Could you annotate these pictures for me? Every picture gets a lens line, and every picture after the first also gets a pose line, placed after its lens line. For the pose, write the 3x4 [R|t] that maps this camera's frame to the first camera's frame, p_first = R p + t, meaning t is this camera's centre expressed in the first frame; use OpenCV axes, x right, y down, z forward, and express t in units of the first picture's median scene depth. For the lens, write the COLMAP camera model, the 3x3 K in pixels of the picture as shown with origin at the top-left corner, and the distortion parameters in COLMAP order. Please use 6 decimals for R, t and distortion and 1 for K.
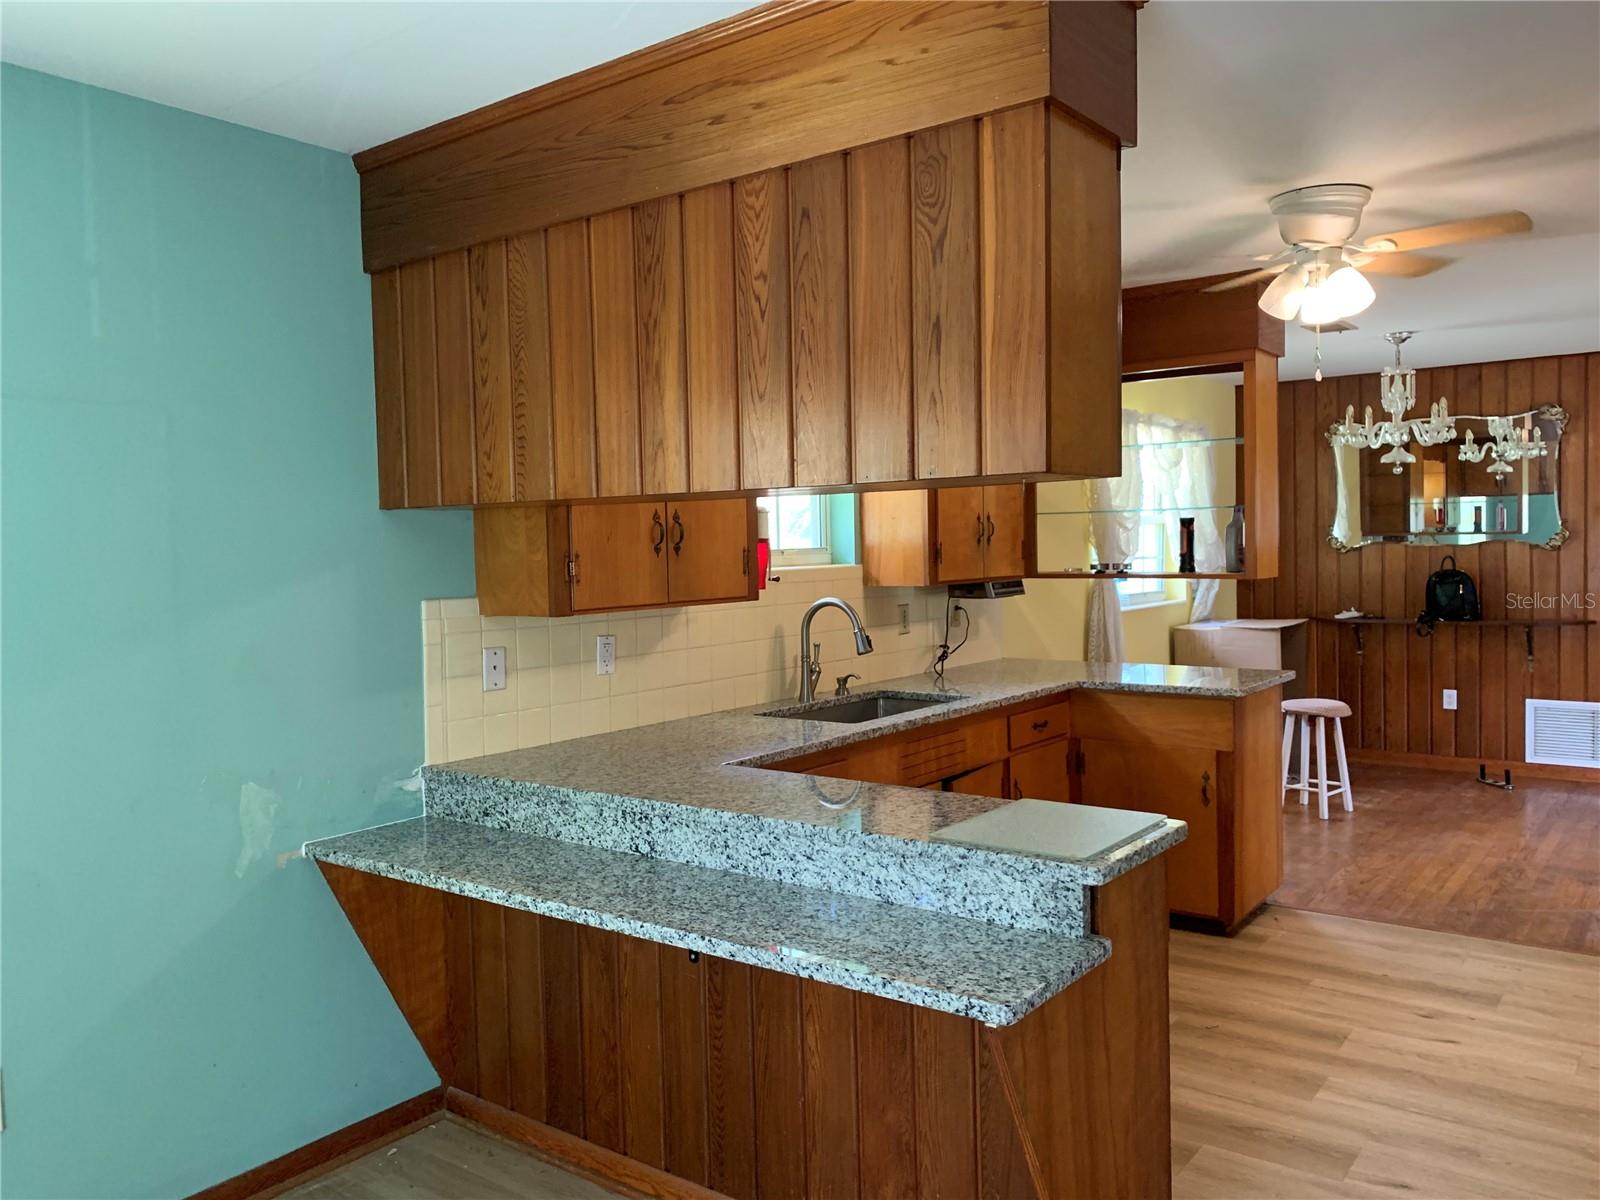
lens RADIAL K [[1226.7, 0, 800.0], [0, 1226.7, 600.0], [0, 0, 1]] dist [0.054985, -0.090124]
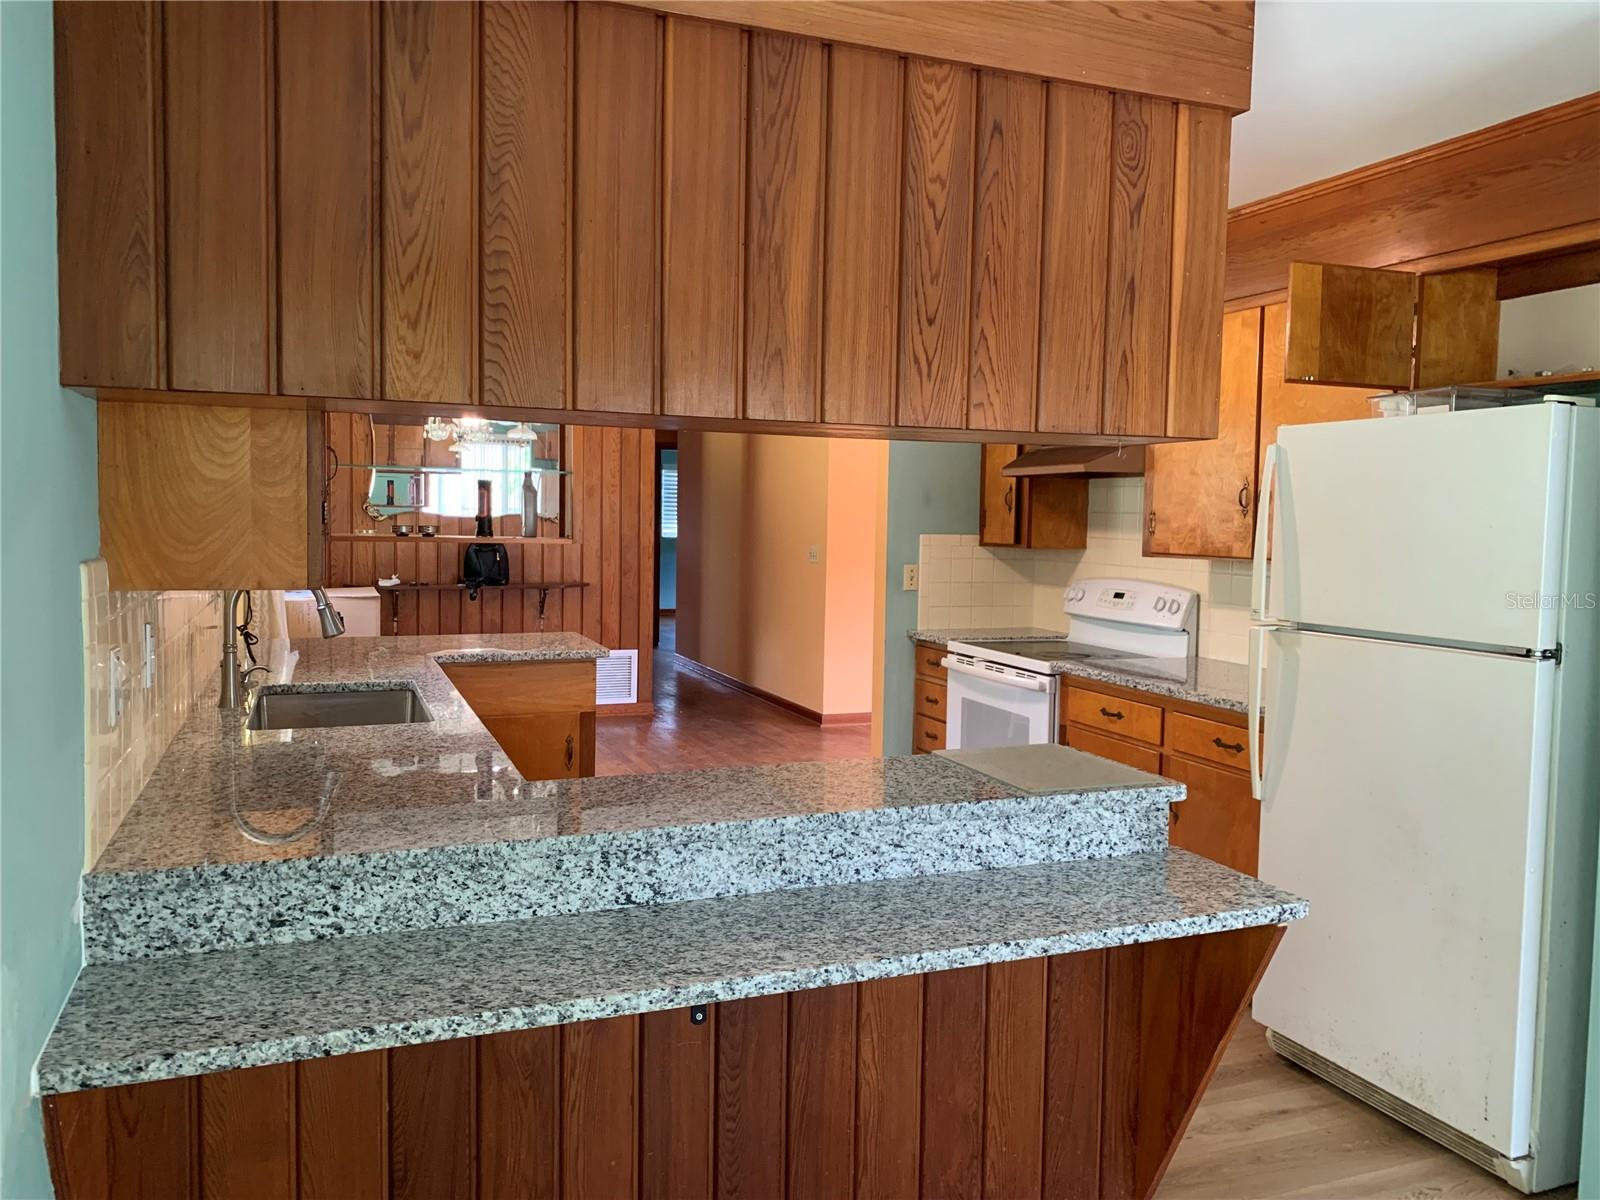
lens RADIAL K [[1229.5, 0, 800.0], [0, 1229.5, 600.0], [0, 0, 1]] dist [0.063260, -0.185665]
pose [[0.513740, -0.030106, 0.857418, -0.829516], [0.011637, 0.999537, 0.028124, 0.005980], [-0.857867, -0.004471, 0.513852, 0.632457]]
